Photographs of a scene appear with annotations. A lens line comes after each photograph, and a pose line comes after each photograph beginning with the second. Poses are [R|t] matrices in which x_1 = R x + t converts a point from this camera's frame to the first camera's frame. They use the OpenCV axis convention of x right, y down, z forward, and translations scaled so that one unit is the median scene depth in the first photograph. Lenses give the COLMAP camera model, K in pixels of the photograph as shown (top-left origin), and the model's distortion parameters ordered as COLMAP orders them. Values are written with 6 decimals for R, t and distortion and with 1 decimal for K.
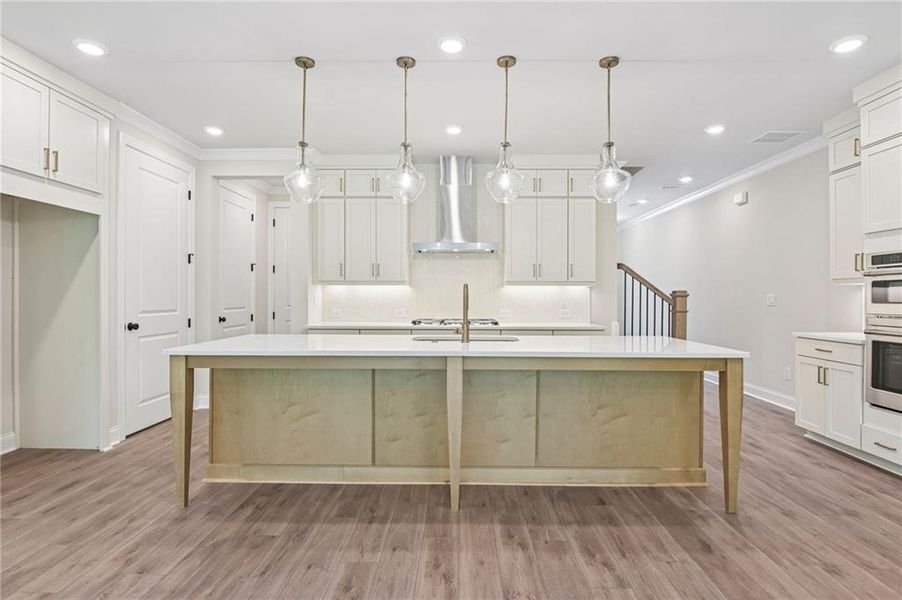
lens RADIAL K [[465.2, 0, 454.0], [0, 465.2, 296.3], [0, 0, 1]] dist [-0.020813, -0.001981]
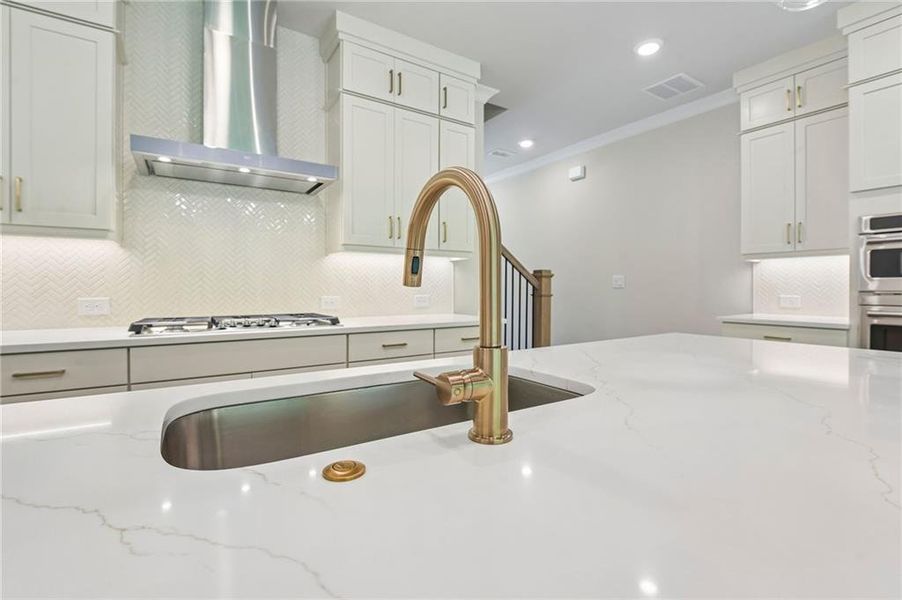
lens RADIAL K [[412.6, 0, 454.3], [0, 412.6, 290.9], [0, 0, 1]] dist [-0.012679, -0.000550]
pose [[0.824546, -0.005373, 0.565770, -0.071758], [0.001276, 0.999970, 0.007638, 0.026034], [-0.565794, -0.005576, 0.824528, 0.667612]]
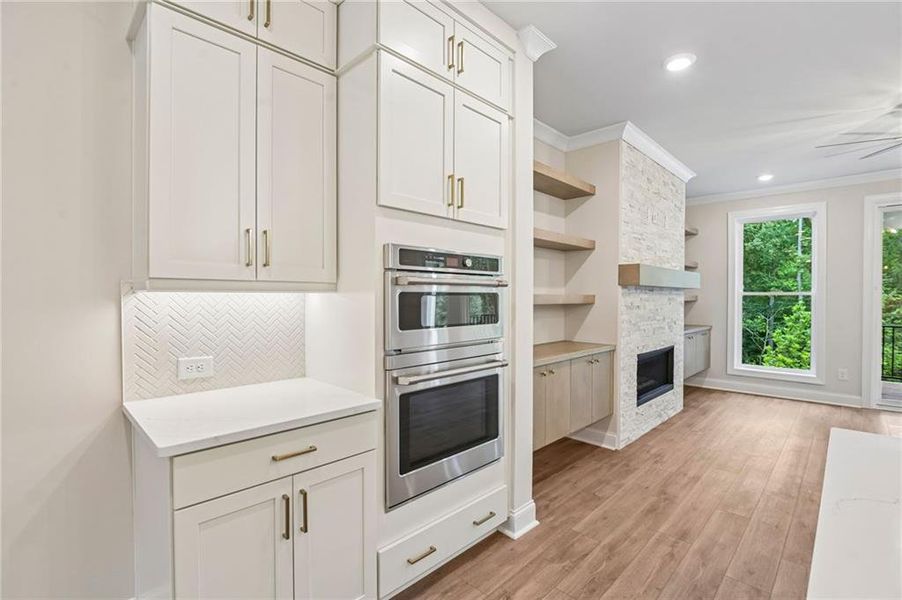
lens RADIAL K [[416.3, 0, 454.6], [0, 416.3, 301.7], [0, 0, 1]] dist [-0.013107, -0.000561]
pose [[-0.731433, -0.013634, 0.681777, 0.410594], [-0.005365, 0.999884, 0.014239, -0.023774], [-0.681893, 0.006757, -0.731421, 1.083024]]
